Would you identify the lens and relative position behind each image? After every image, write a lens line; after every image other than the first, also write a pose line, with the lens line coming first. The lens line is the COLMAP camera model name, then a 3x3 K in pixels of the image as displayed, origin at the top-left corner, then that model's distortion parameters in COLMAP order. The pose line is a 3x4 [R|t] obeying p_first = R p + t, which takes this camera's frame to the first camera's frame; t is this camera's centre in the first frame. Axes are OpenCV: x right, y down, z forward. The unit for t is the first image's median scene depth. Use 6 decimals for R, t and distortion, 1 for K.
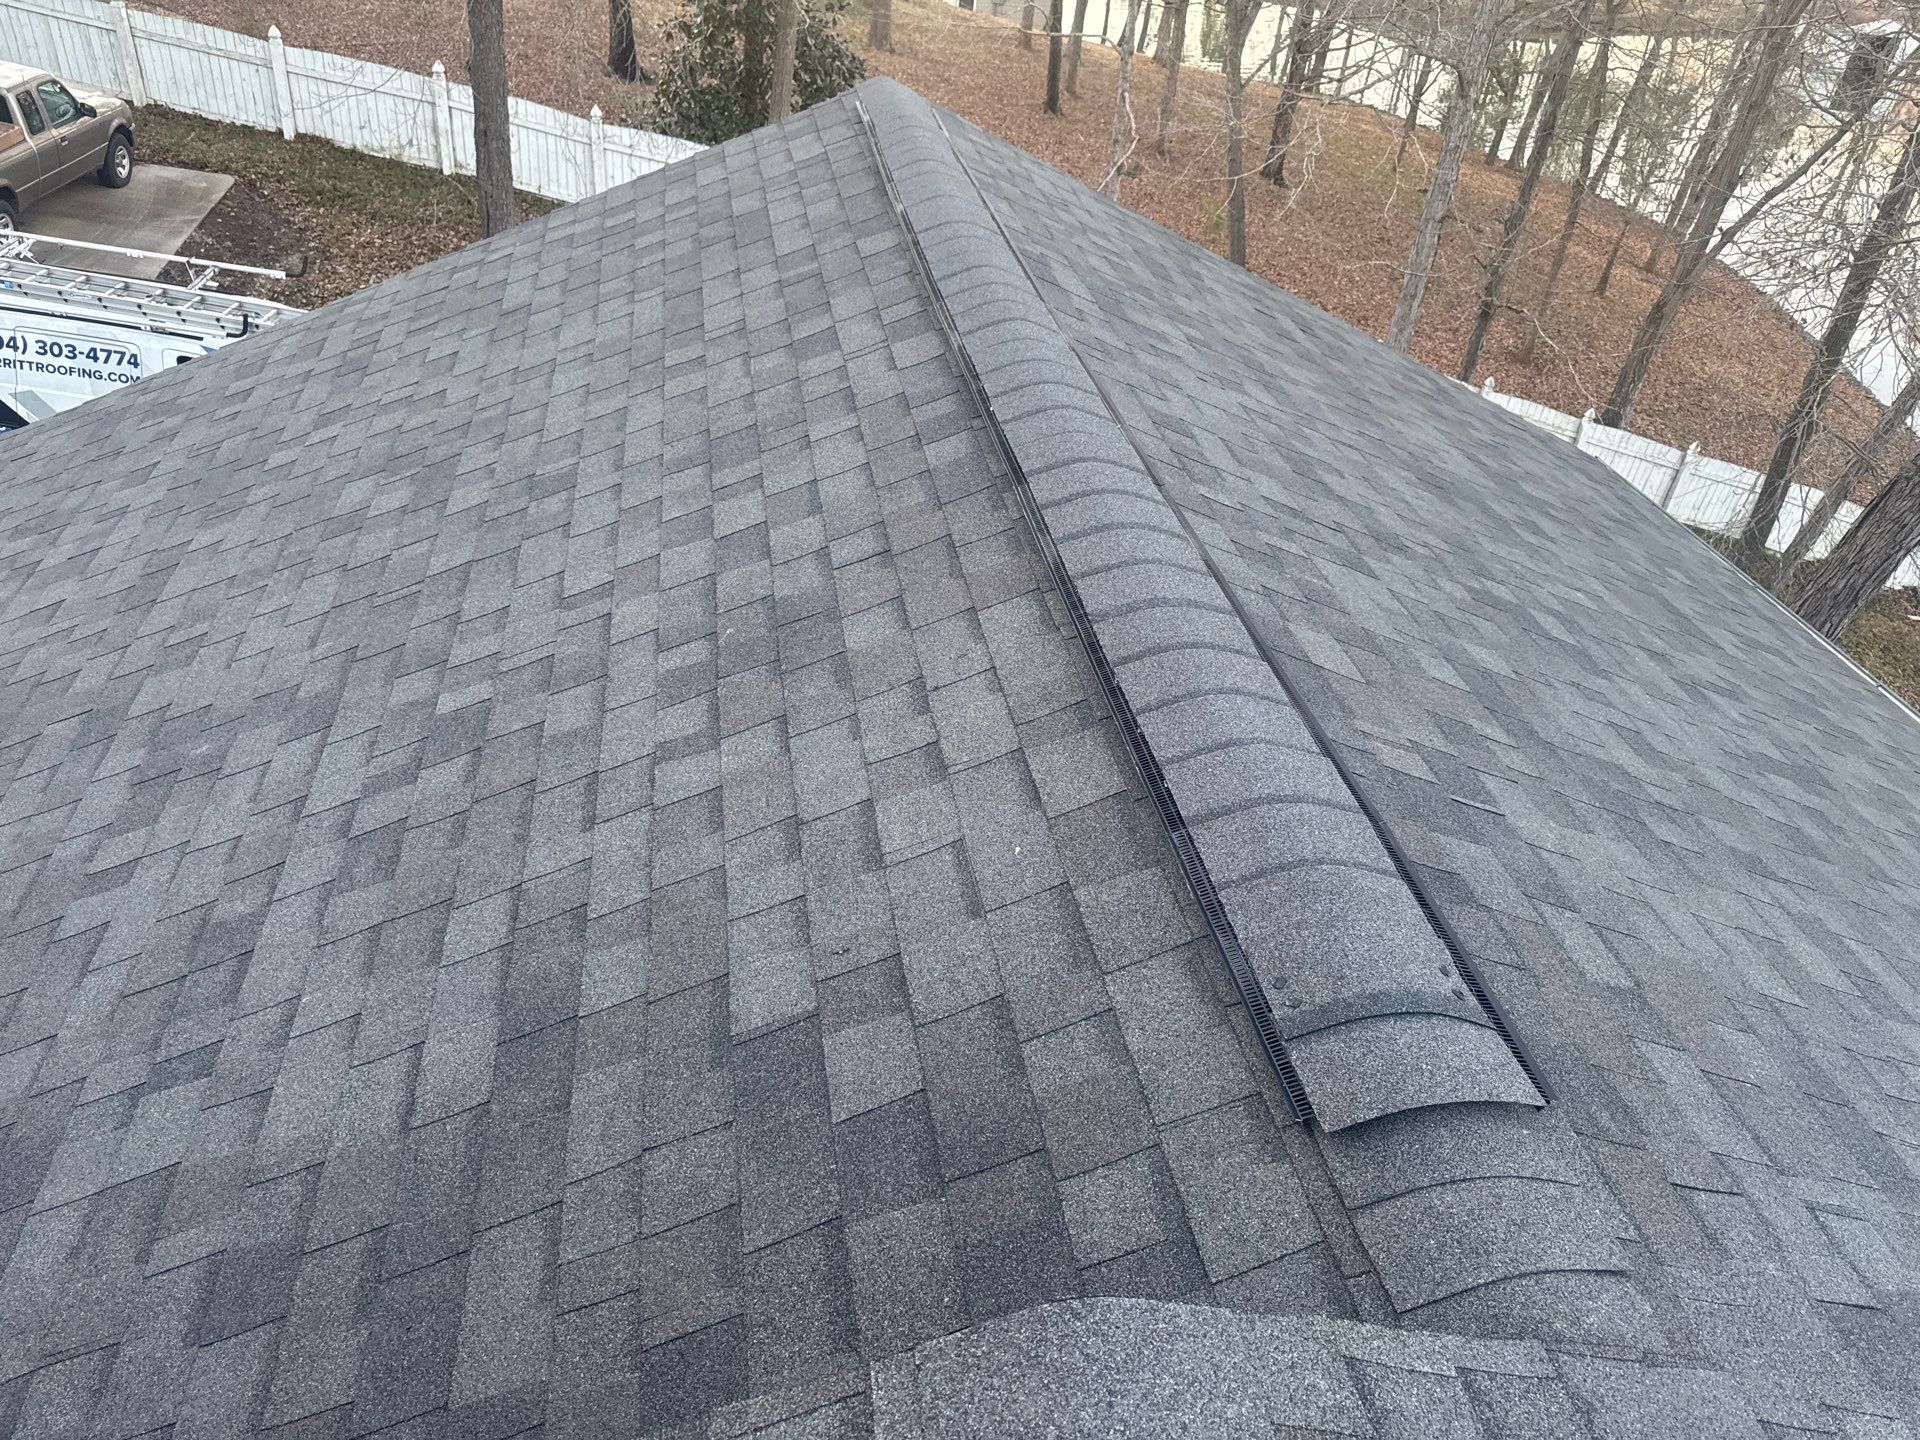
lens RADIAL K [[1338.5, 0, 942.5], [0, 1338.5, 729.3], [0, 0, 1]] dist [0.048754, -0.056751]
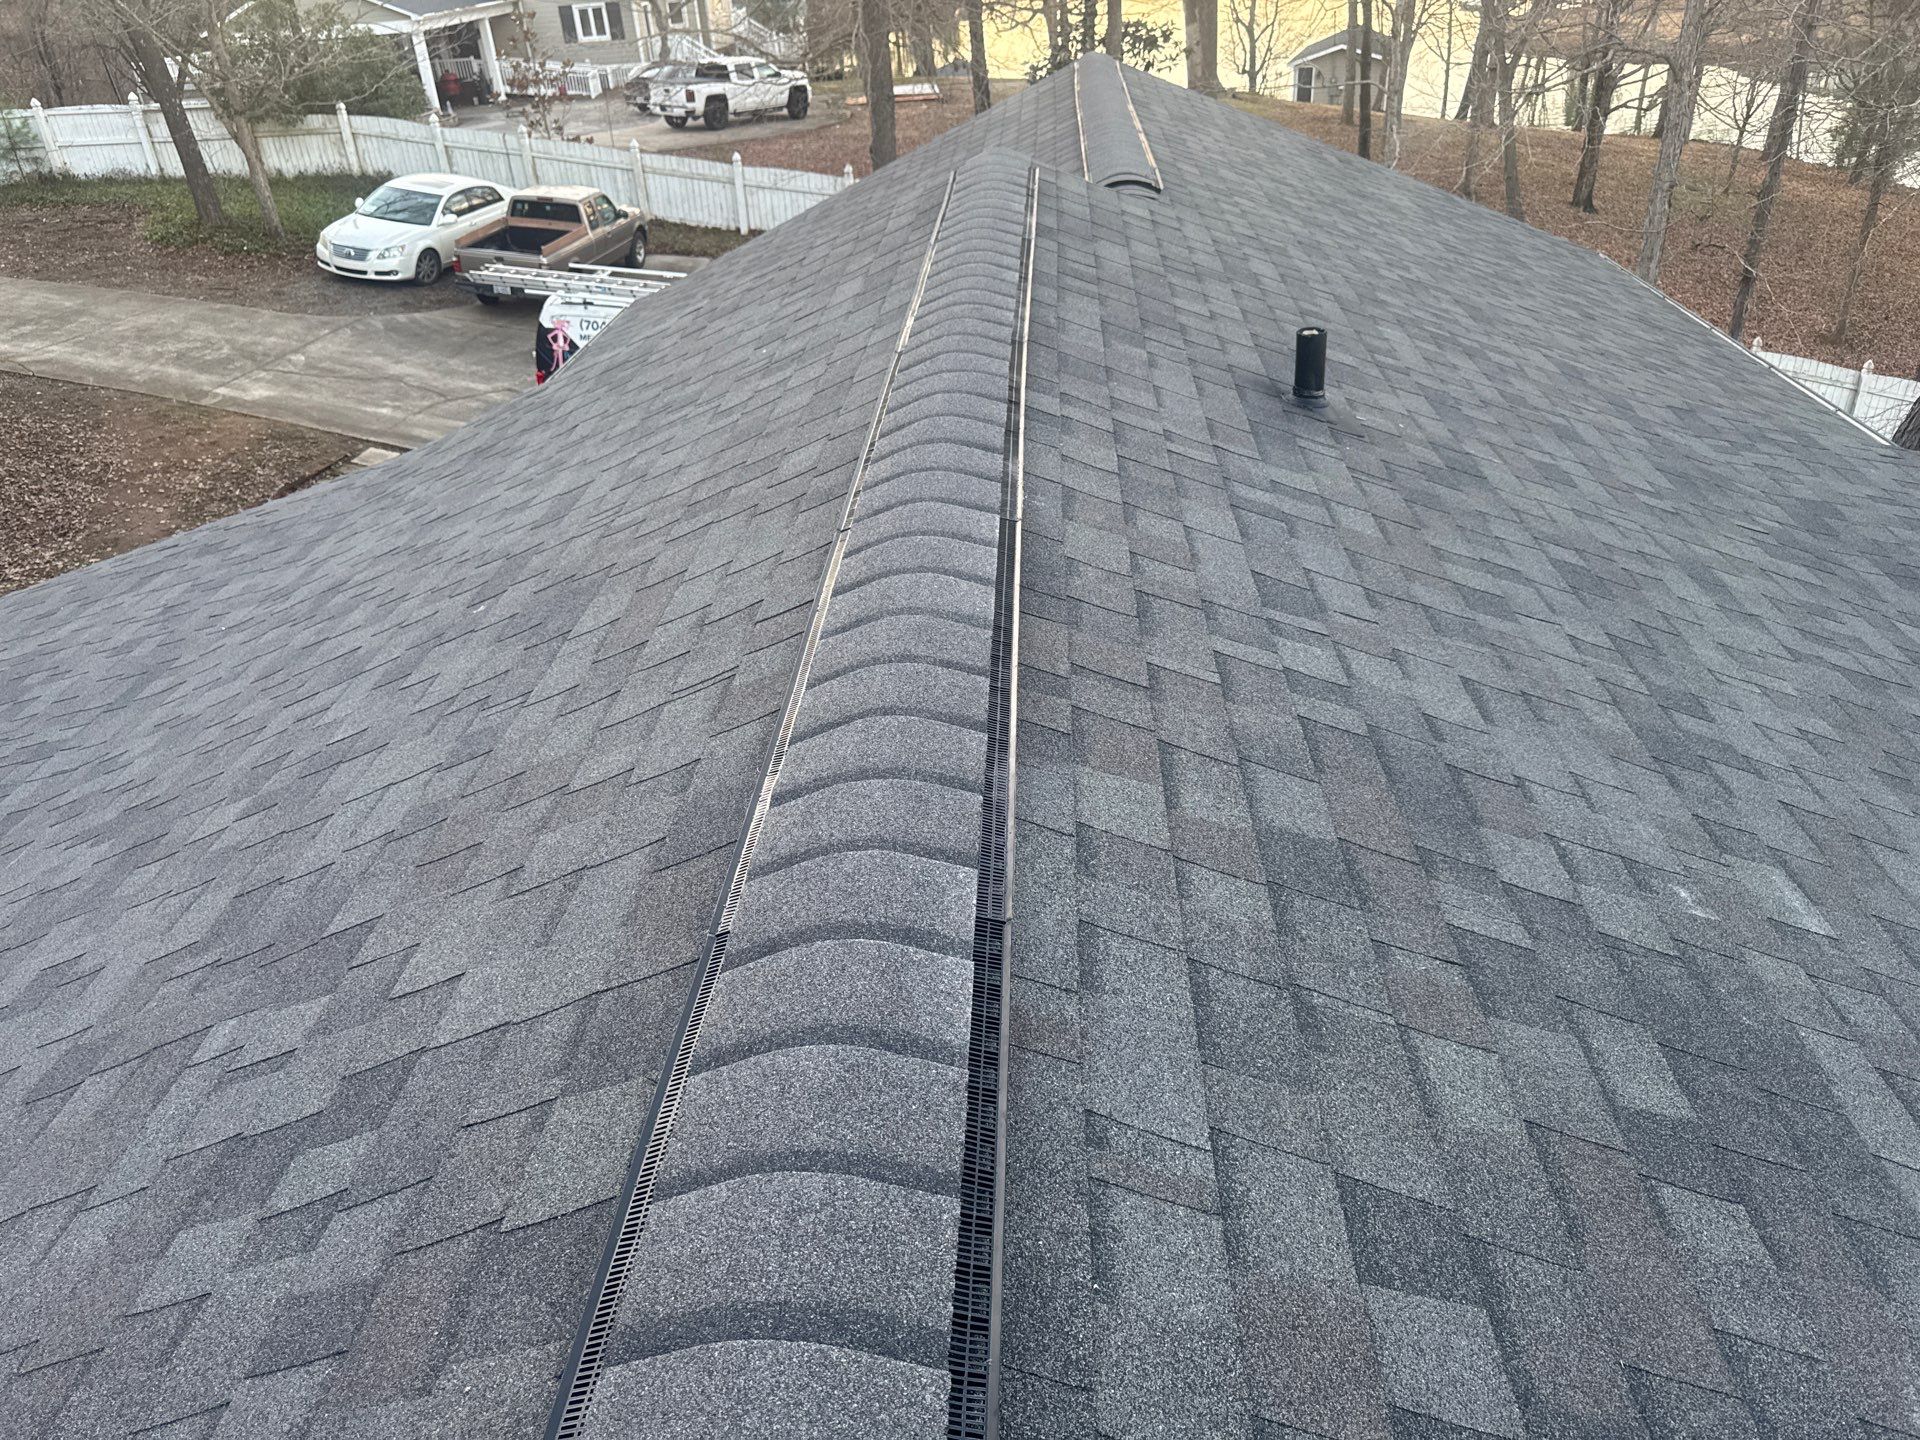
lens RADIAL K [[1338.5, 0, 942.5], [0, 1338.5, 729.3], [0, 0, 1]] dist [0.048754, -0.056751]
pose [[0.964467, -0.007837, -0.264088, 0.274844], [-0.014162, 0.996589, -0.081295, 0.704479], [0.263825, 0.082146, 0.961066, -0.888648]]
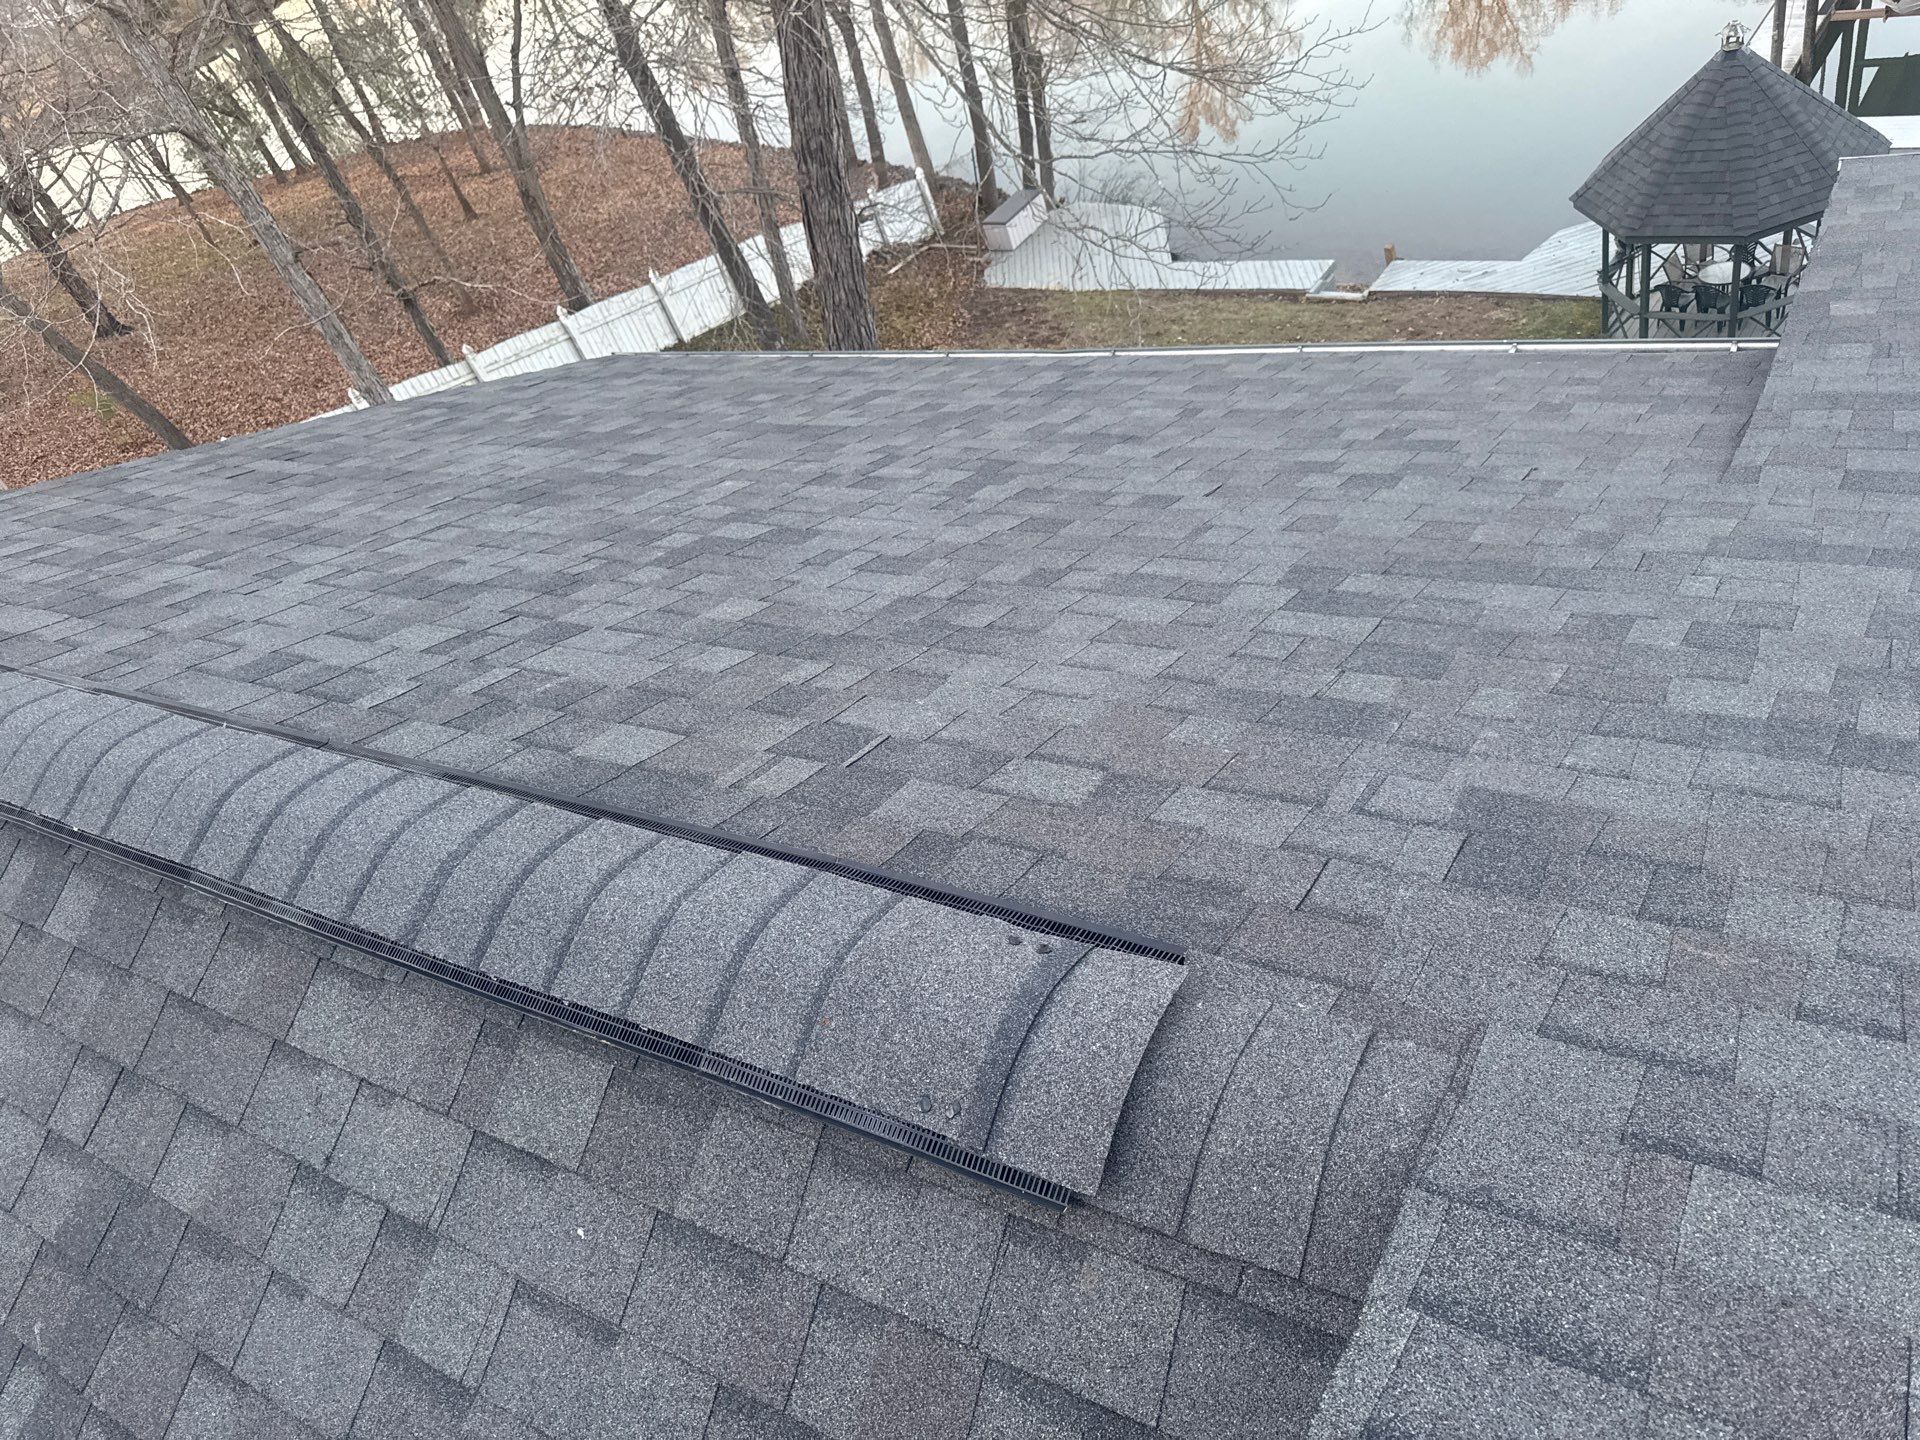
lens RADIAL K [[1338.5, 0, 942.5], [0, 1338.5, 729.3], [0, 0, 1]] dist [0.048754, -0.056751]
pose [[0.564930, -0.724647, 0.394640, 0.056257], [0.718151, 0.667325, 0.197320, -0.079865], [-0.406341, 0.171939, 0.897399, 0.112297]]
